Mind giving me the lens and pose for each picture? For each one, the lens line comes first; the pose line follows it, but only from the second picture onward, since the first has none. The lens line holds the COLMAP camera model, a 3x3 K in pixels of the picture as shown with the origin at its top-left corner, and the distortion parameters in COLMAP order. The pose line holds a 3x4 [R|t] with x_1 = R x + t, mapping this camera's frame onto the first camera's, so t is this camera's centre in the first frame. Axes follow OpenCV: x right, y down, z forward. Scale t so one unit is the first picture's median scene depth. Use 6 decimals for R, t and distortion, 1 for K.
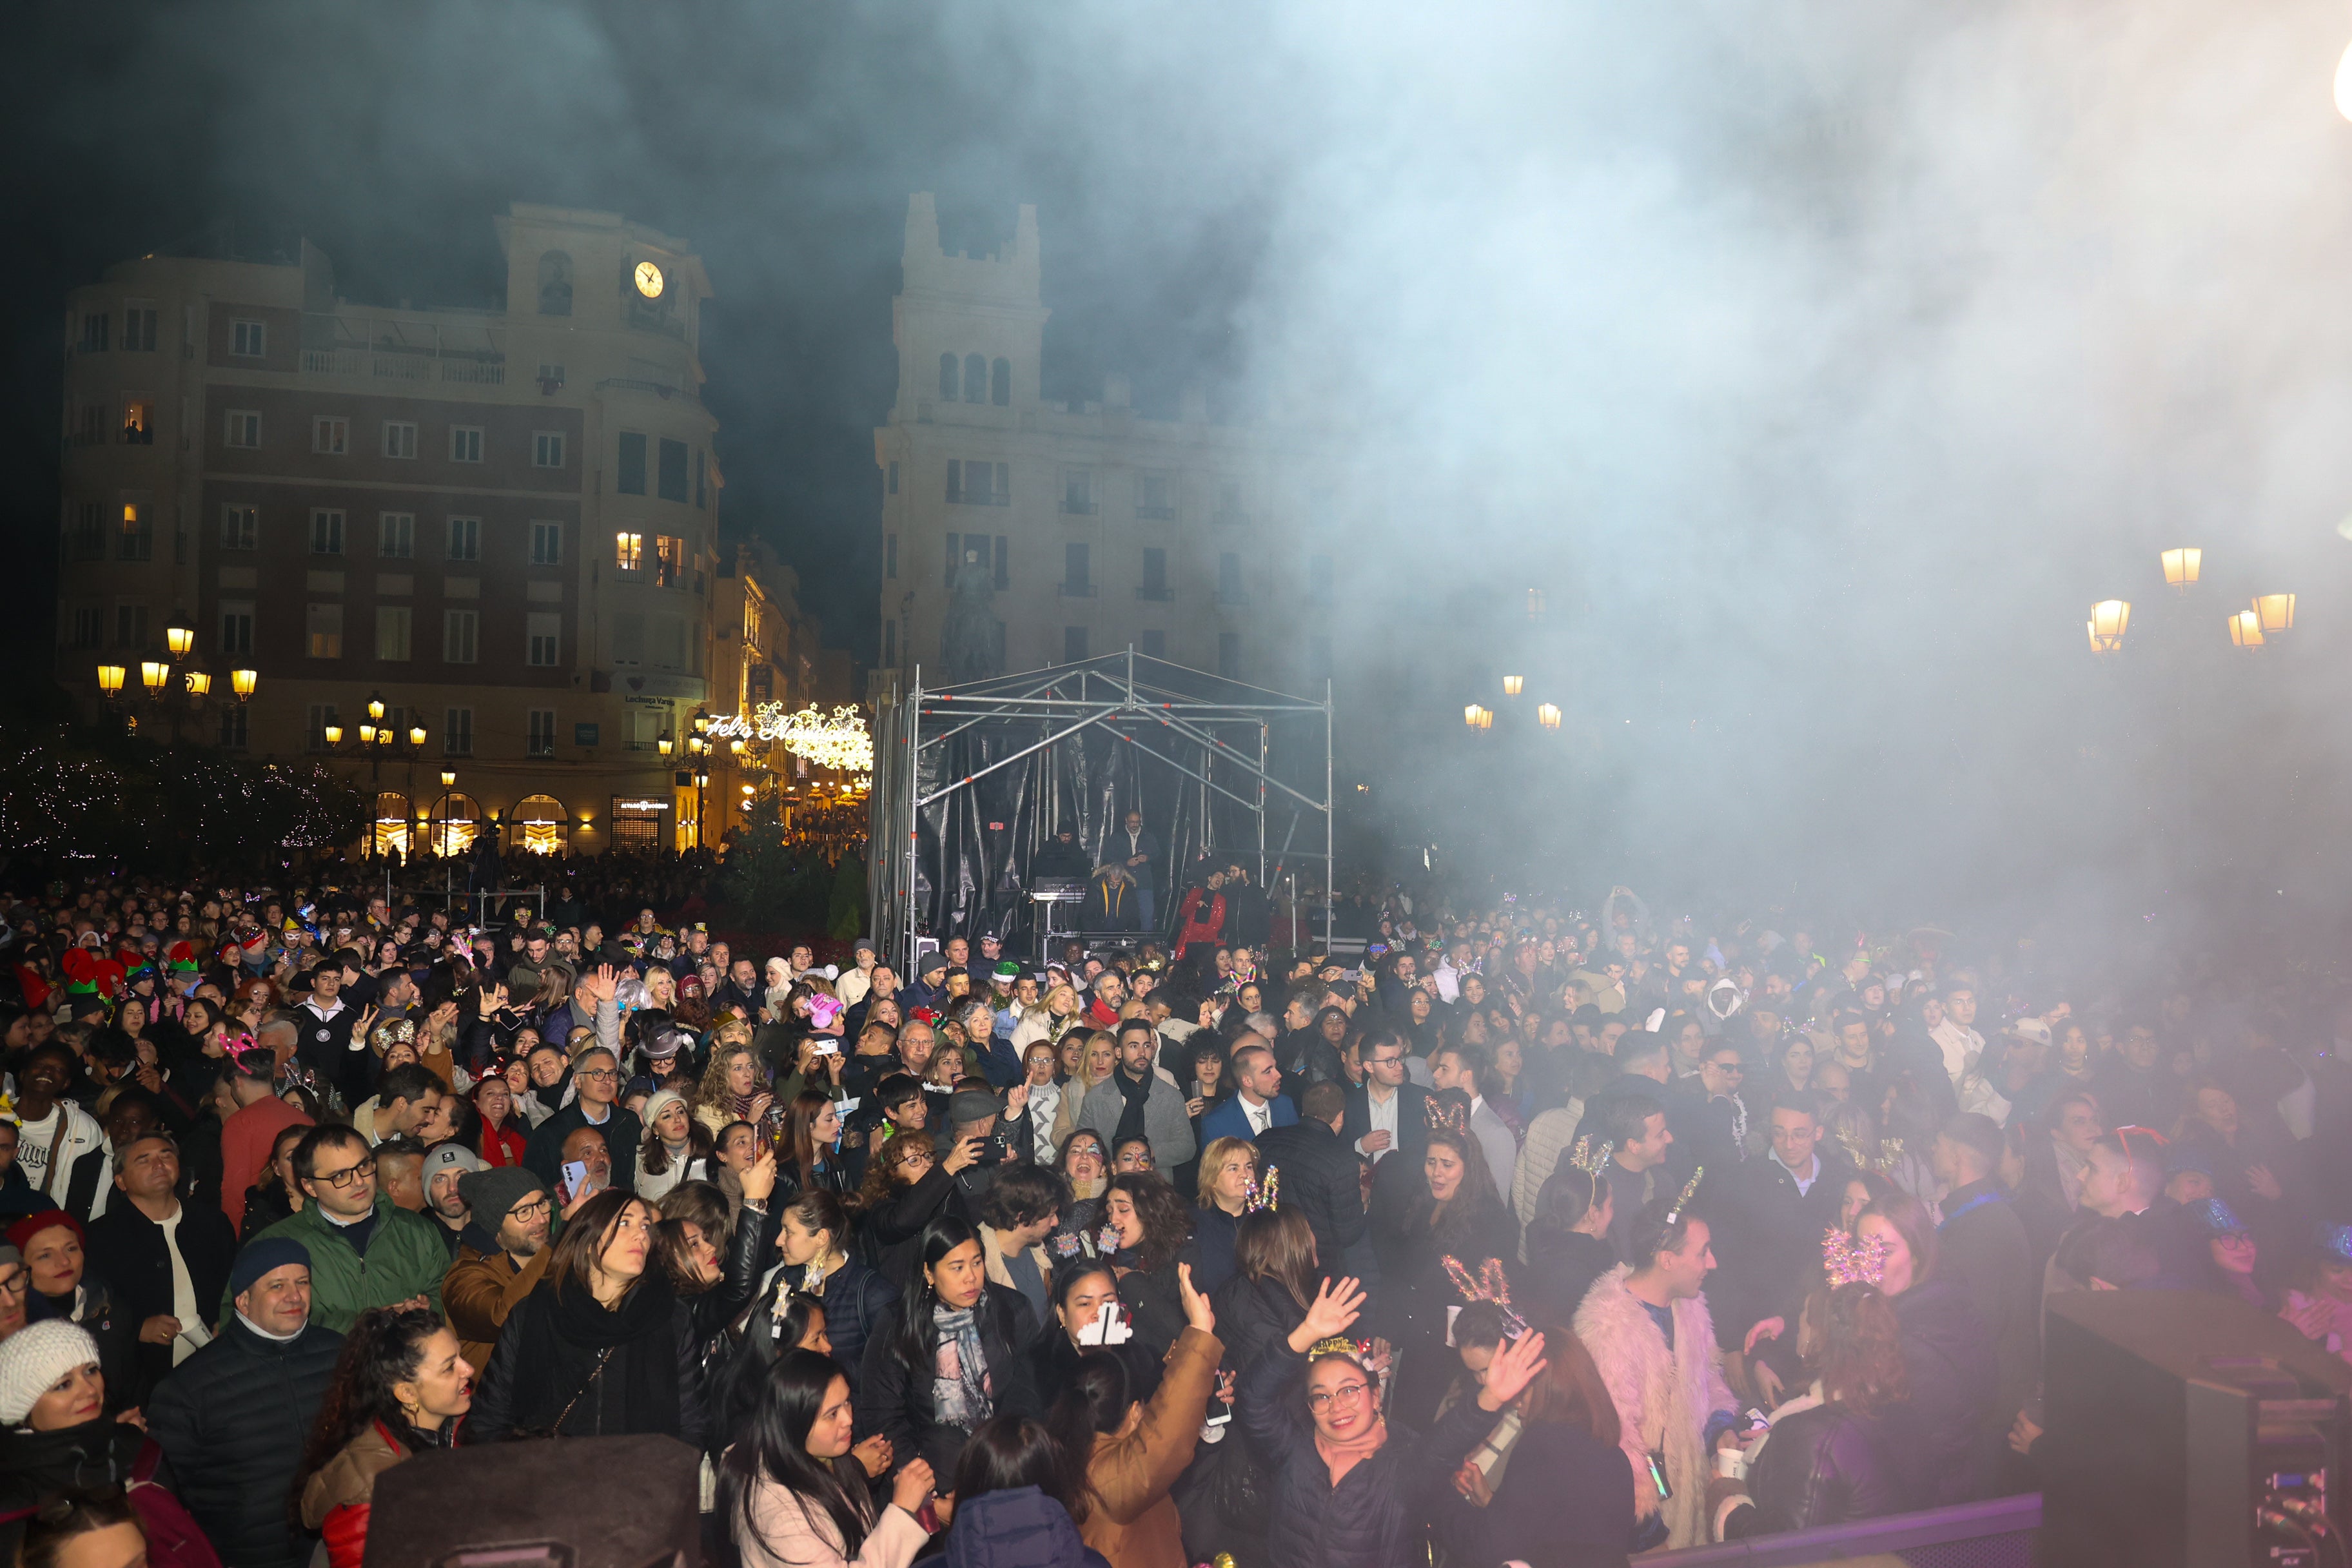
lens RADIAL K [[1590.0, 0, 1159.8], [0, 1590.0, 769.8], [0, 0, 1]] dist [-0.109276, 0.085440]
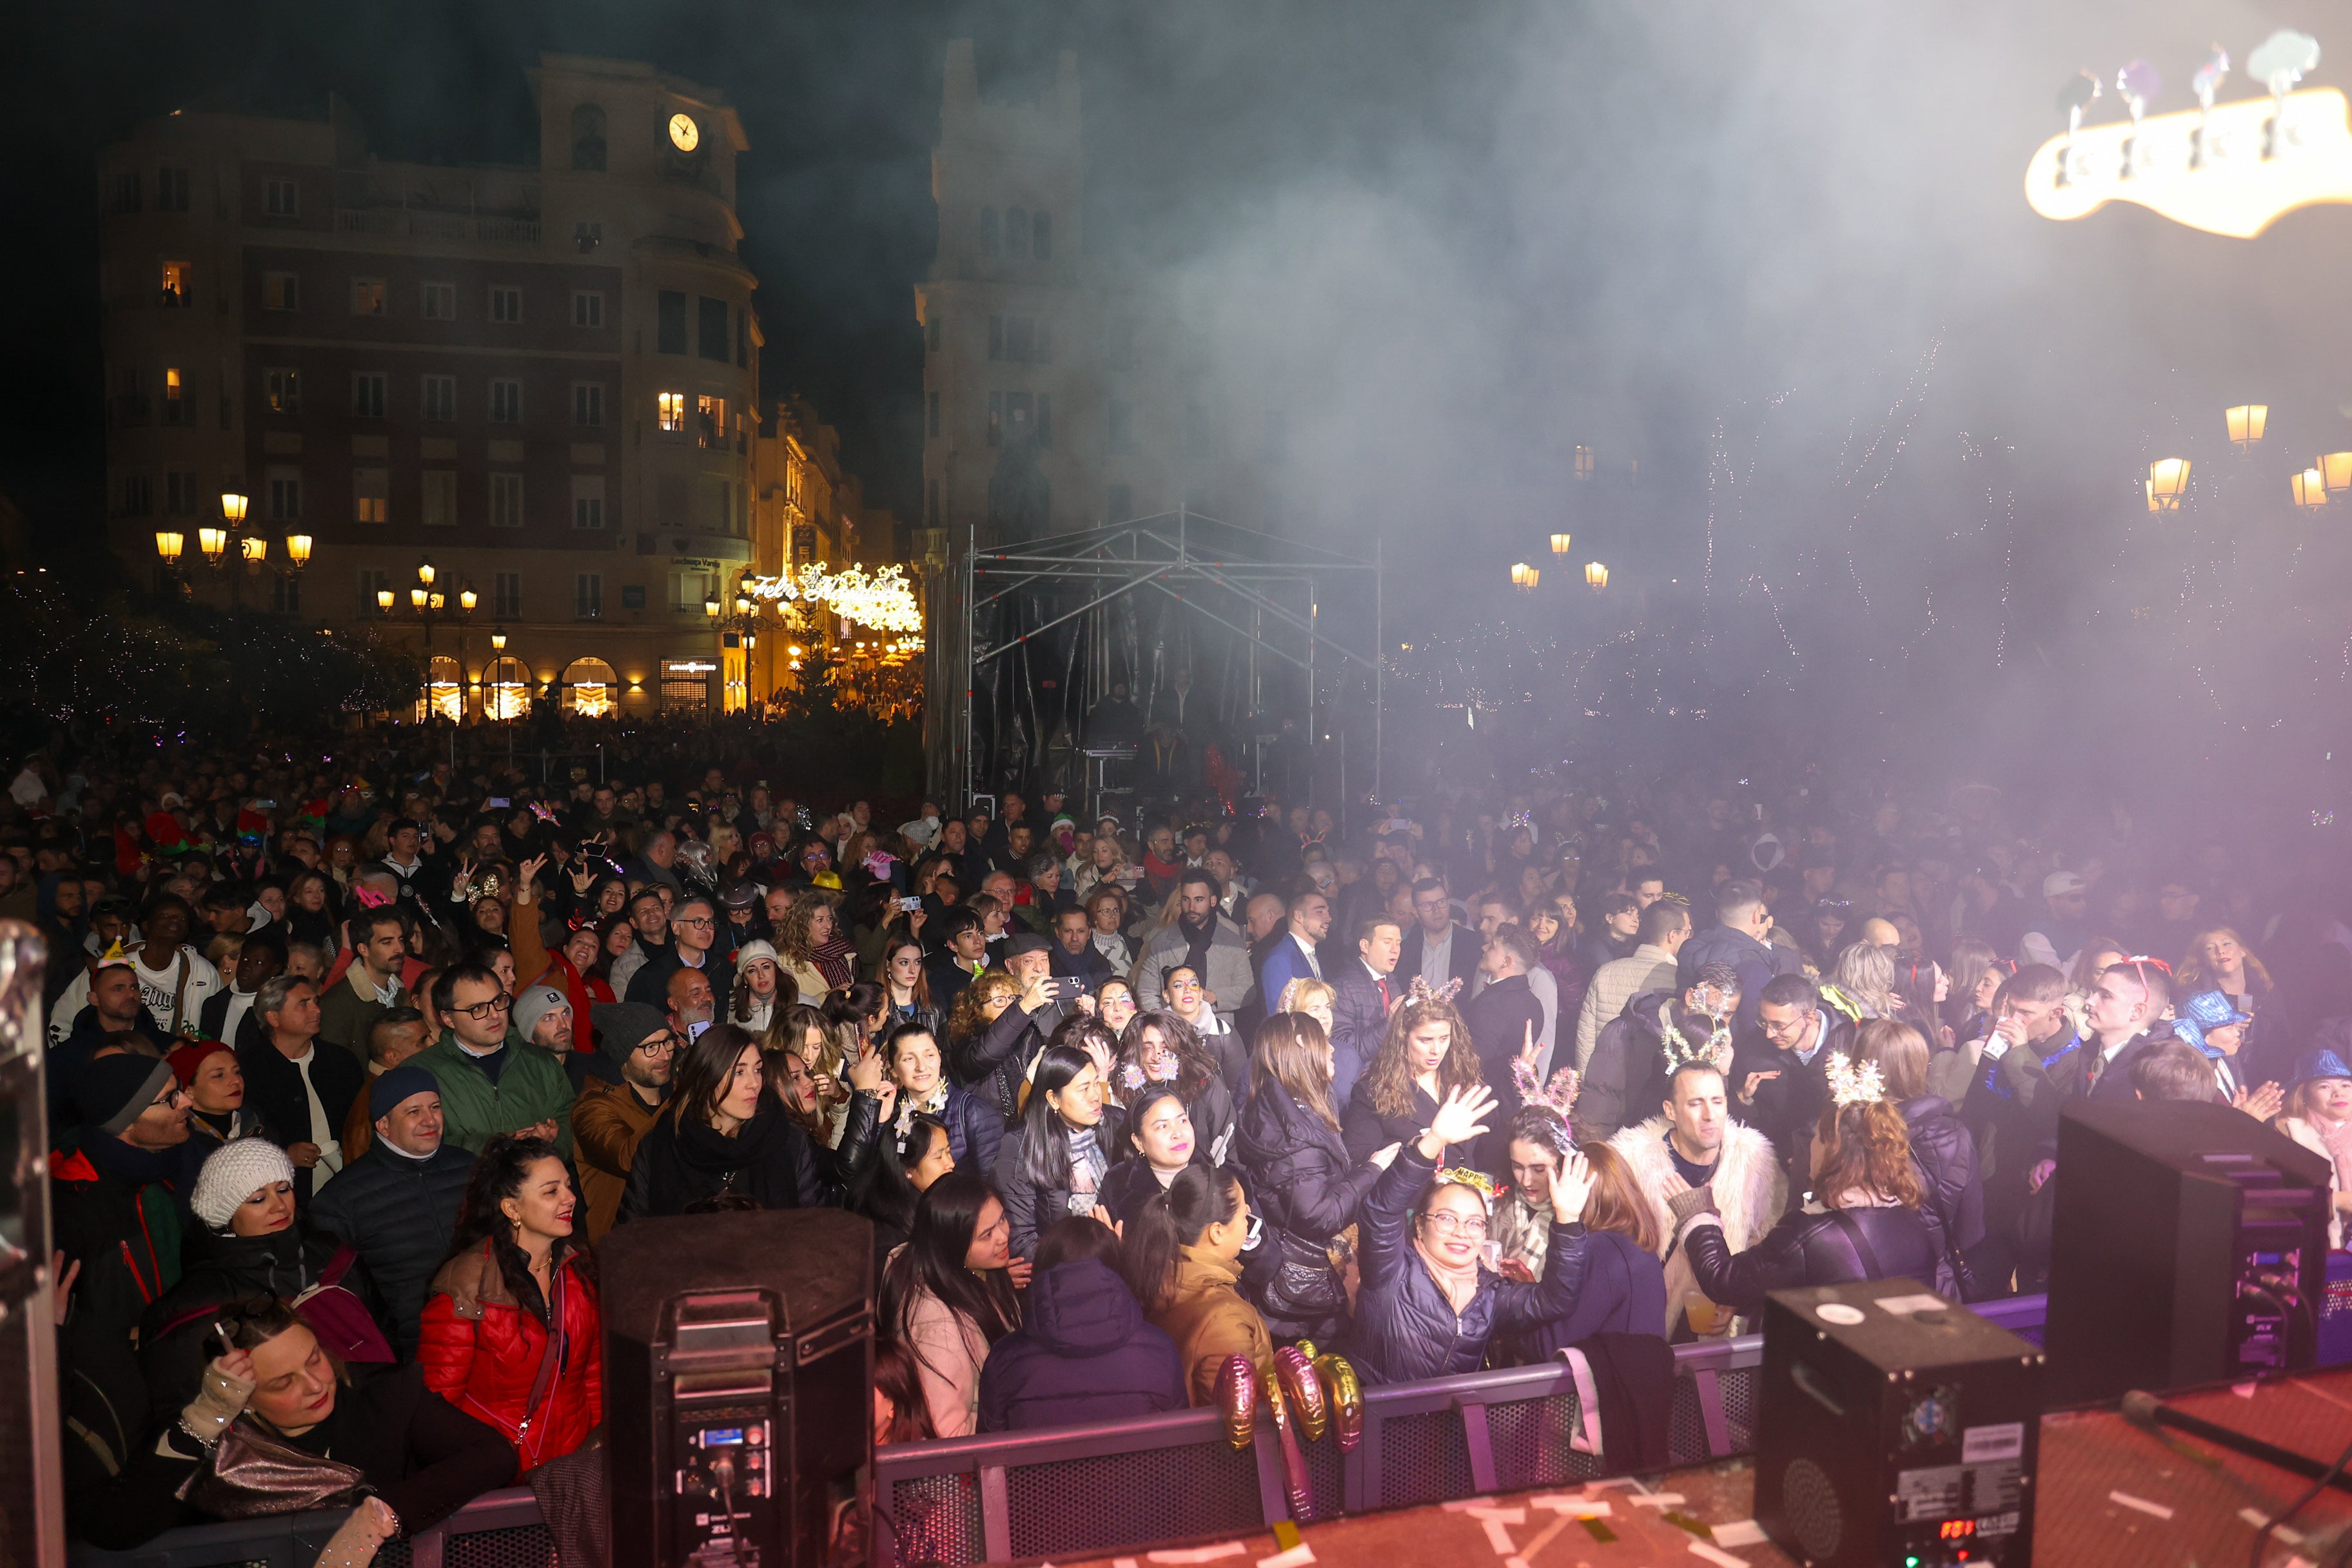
lens RADIAL K [[1590.0, 0, 1169.9], [0, 1590.0, 764.8], [0, 0, 1]] dist [-0.109276, 0.085440]
pose [[0.999791, -0.001006, -0.020418, -0.002406], [0.002739, 0.996374, 0.085038, 0.000230], [0.020258, -0.085076, 0.996168, -0.005575]]
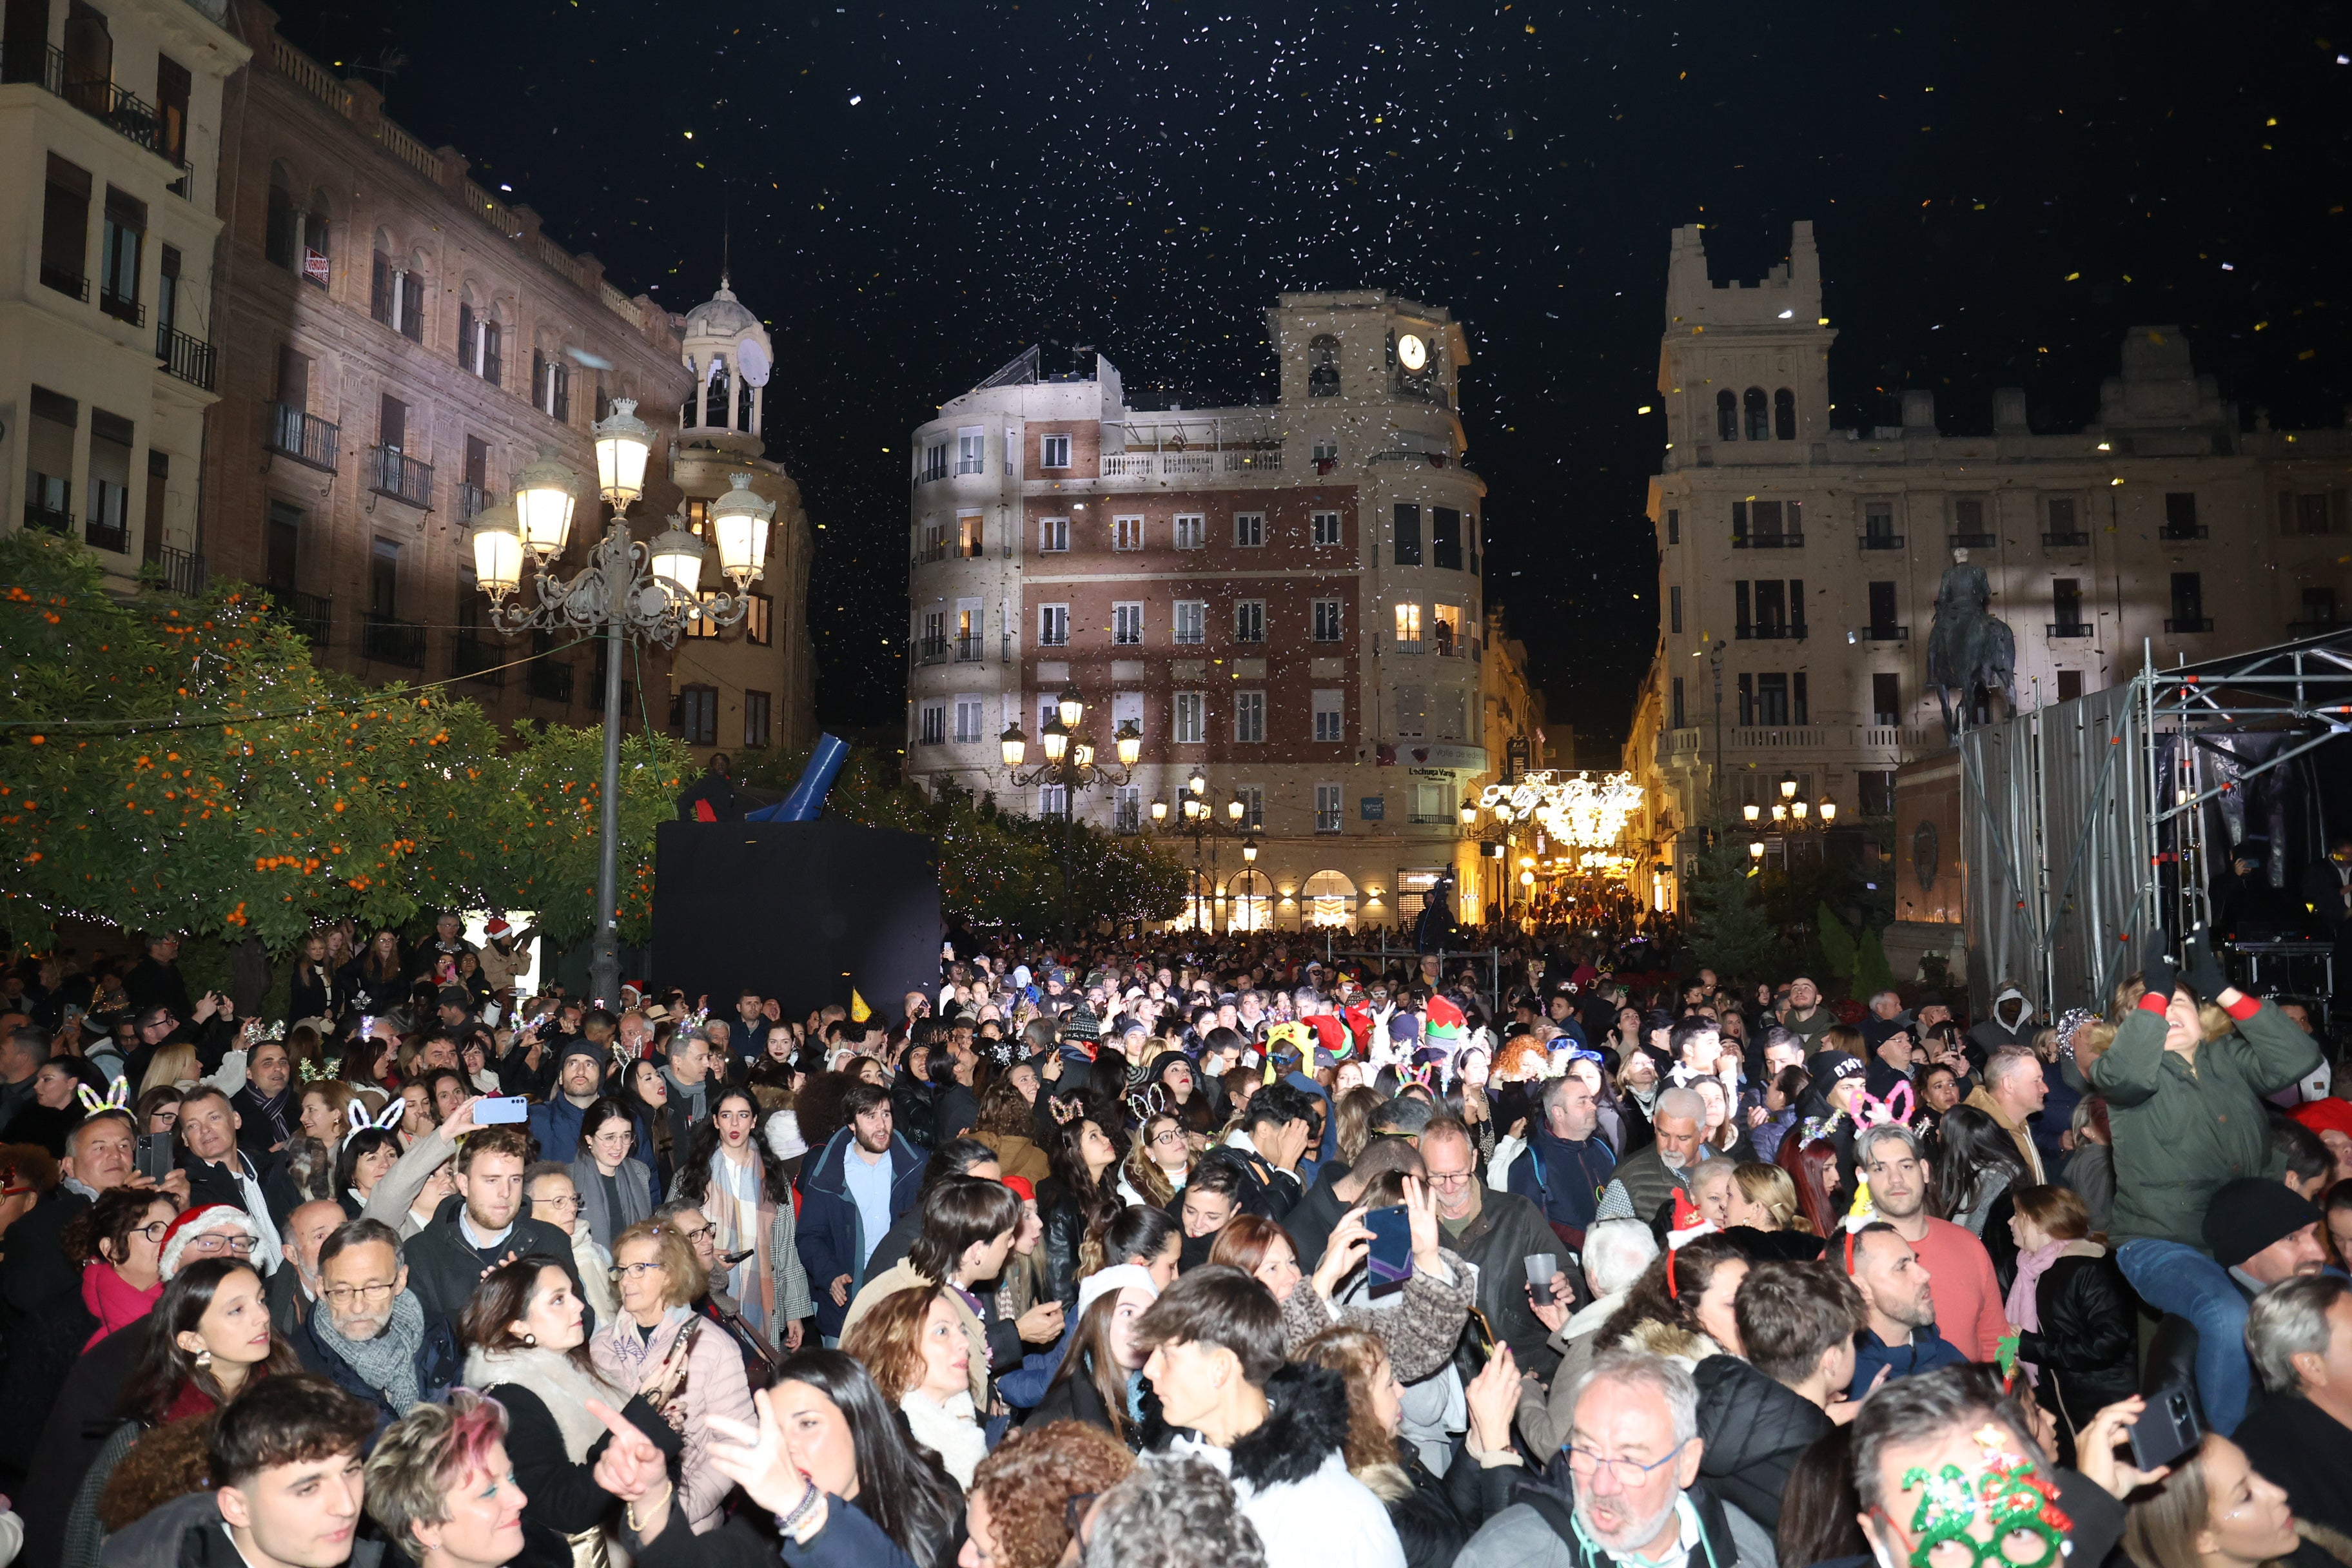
lens RADIAL K [[1590.0, 0, 1173.0], [0, 1590.0, 774.7], [0, 0, 1]] dist [-0.109276, 0.085440]
pose [[0.909763, -0.041260, -0.413072, -0.099499], [0.021163, 0.998364, -0.053113, 0.010670], [0.414588, 0.039578, 0.909148, 0.049188]]
